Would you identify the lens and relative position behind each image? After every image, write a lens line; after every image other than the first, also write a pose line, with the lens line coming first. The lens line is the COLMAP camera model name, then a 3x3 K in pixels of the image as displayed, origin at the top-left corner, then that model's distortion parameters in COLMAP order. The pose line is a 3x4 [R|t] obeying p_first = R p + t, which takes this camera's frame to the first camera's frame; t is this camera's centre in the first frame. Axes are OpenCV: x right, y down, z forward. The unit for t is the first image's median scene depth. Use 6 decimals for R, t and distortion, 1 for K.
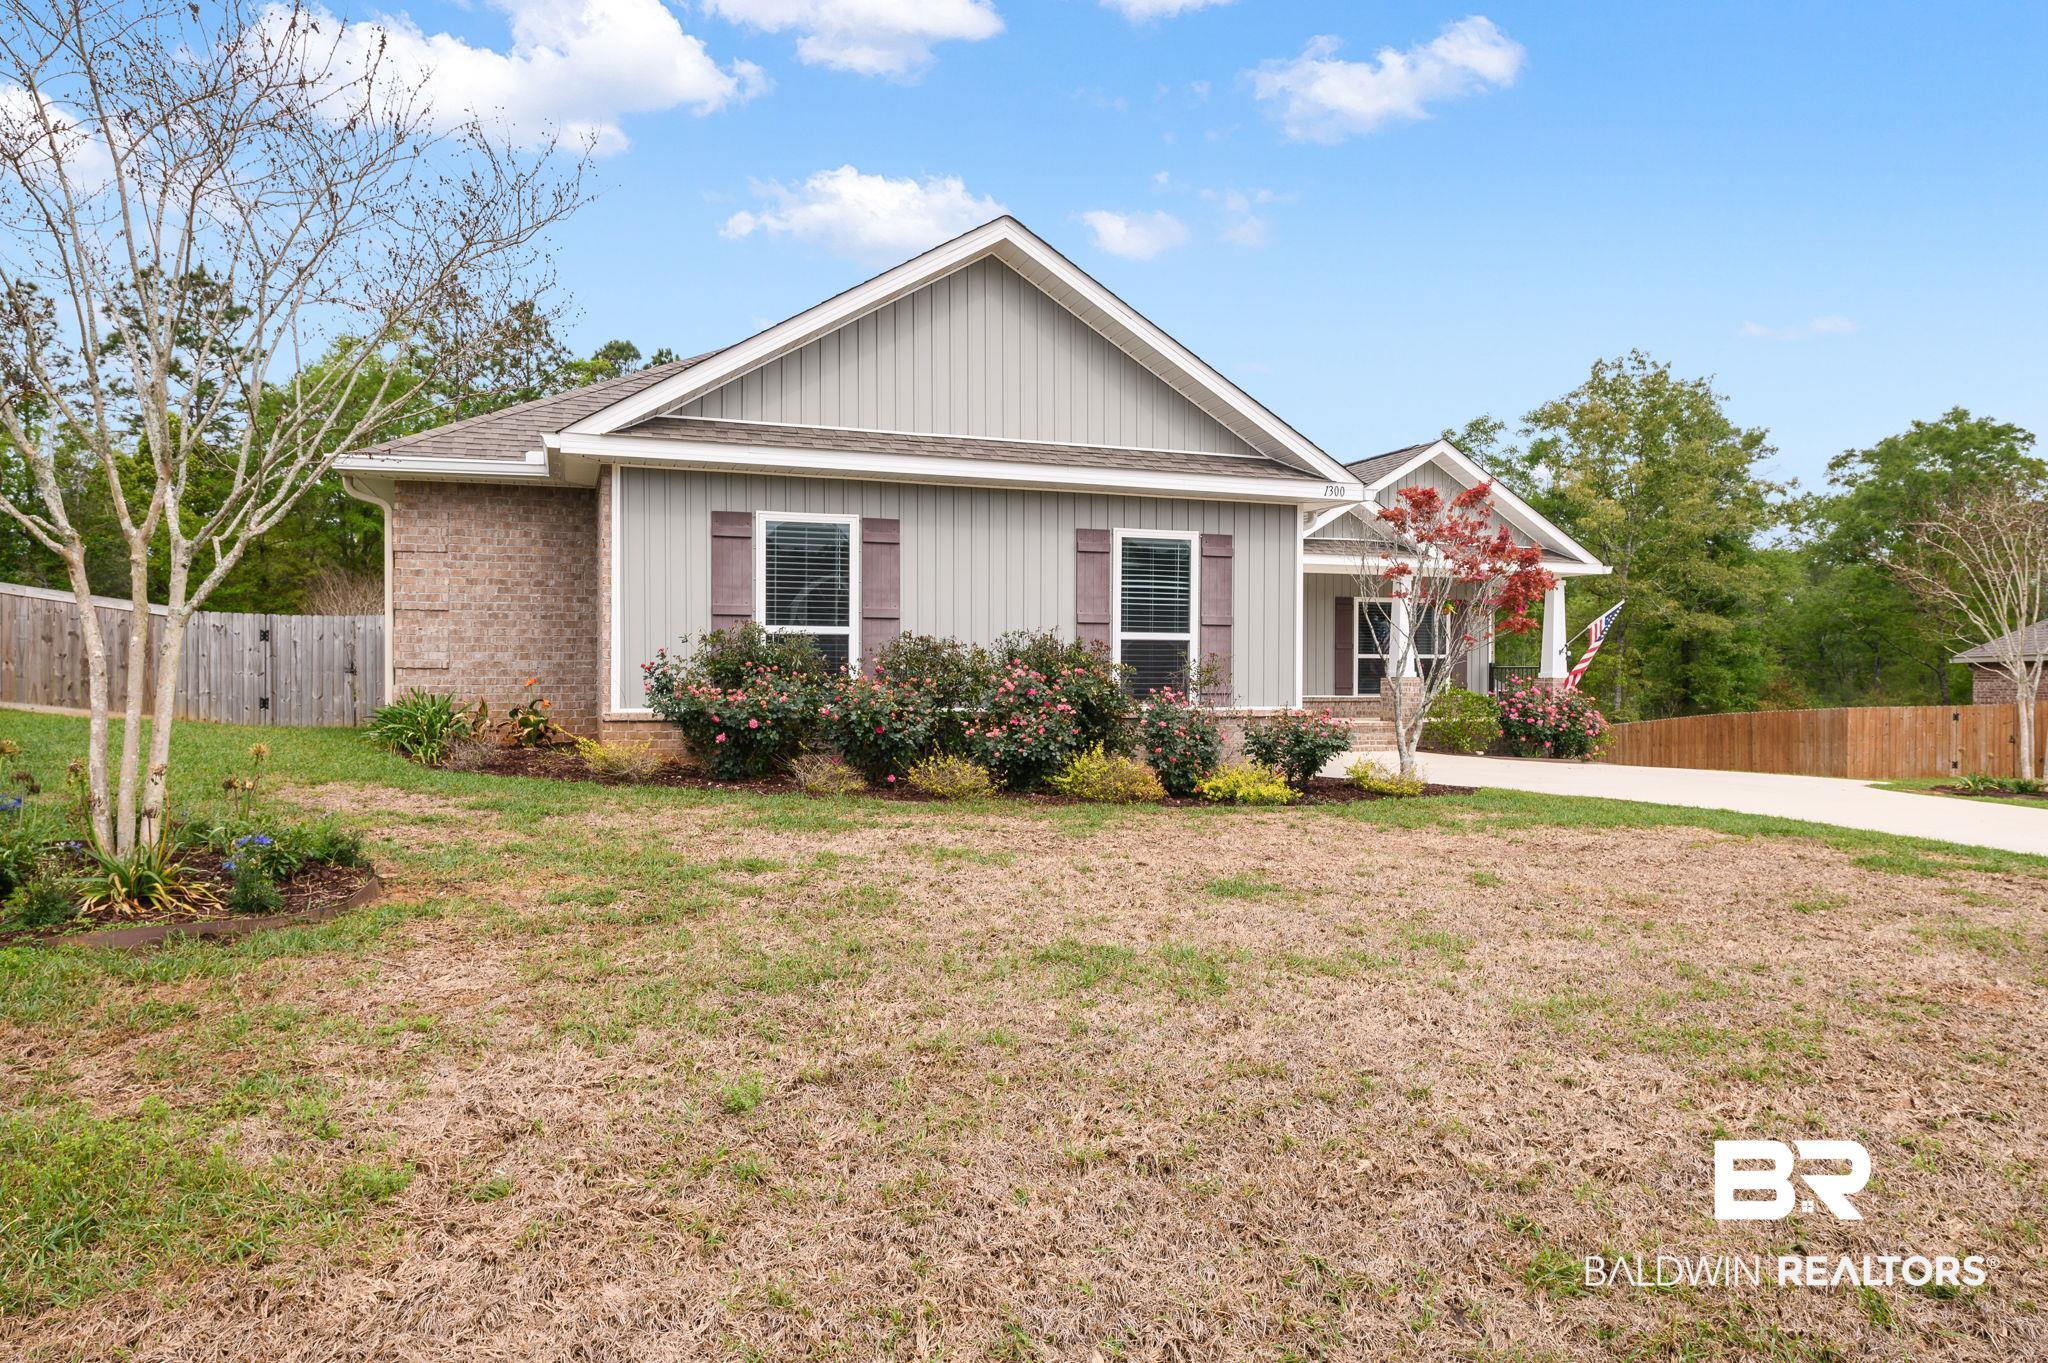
lens RADIAL K [[1182.0, 0, 1026.7], [0, 1182.0, 678.7], [0, 0, 1]] dist [0.004720, -0.000124]
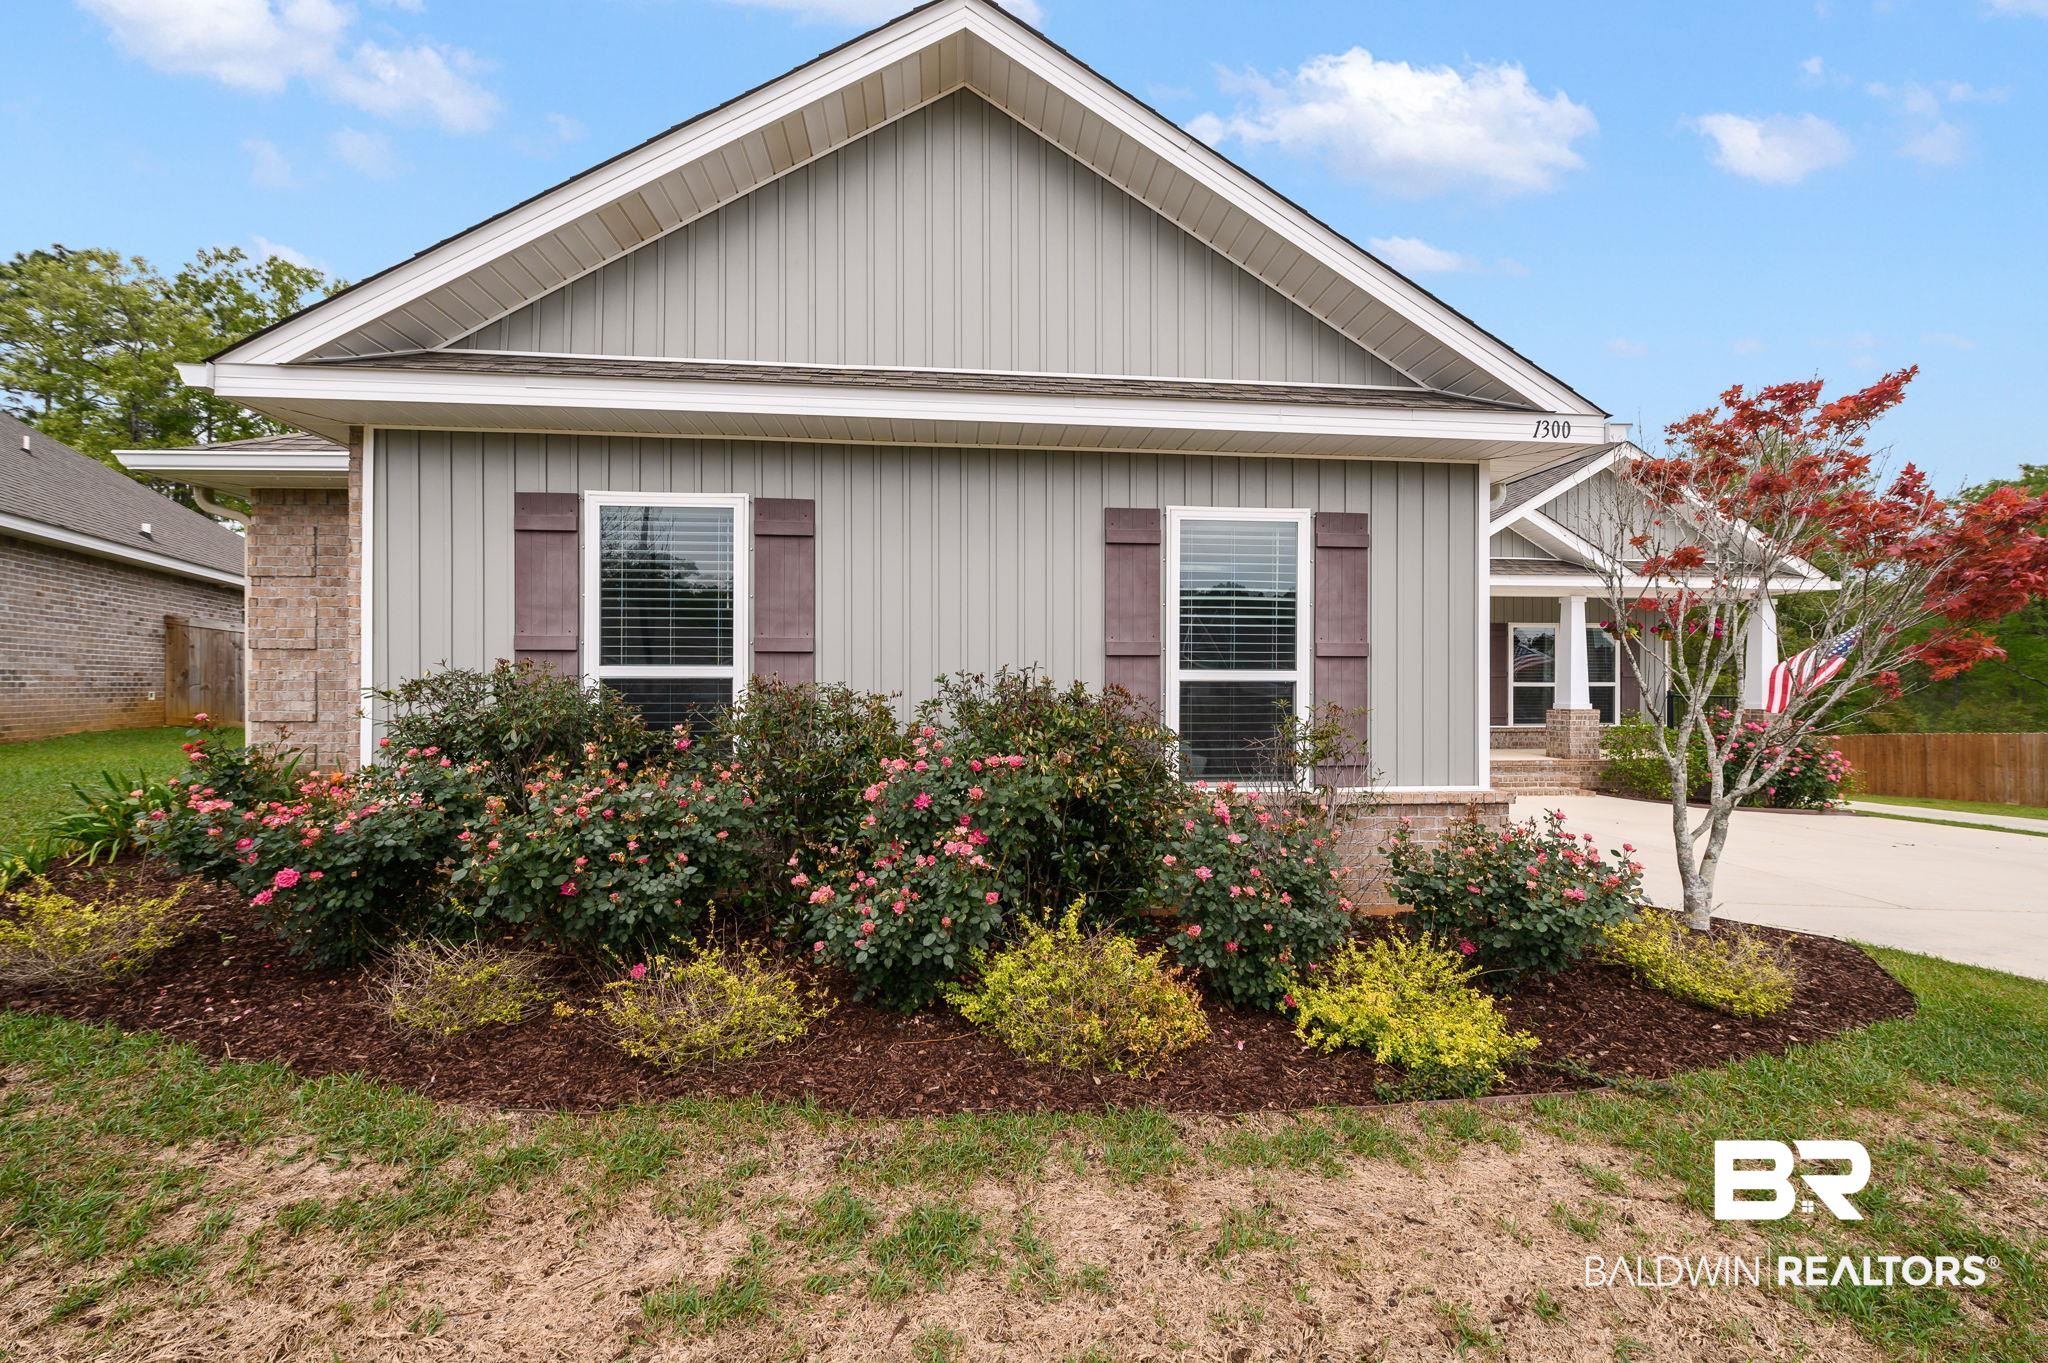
lens RADIAL K [[802.6, 0, 1032.3], [0, 802.6, 682.2], [0, 0, 1]] dist [-0.000340, 0.000001]
pose [[0.973006, -0.003468, -0.230753, 0.105060], [0.000580, 0.999921, -0.012583, -0.028314], [0.230778, 0.012109, 0.972931, 0.581544]]
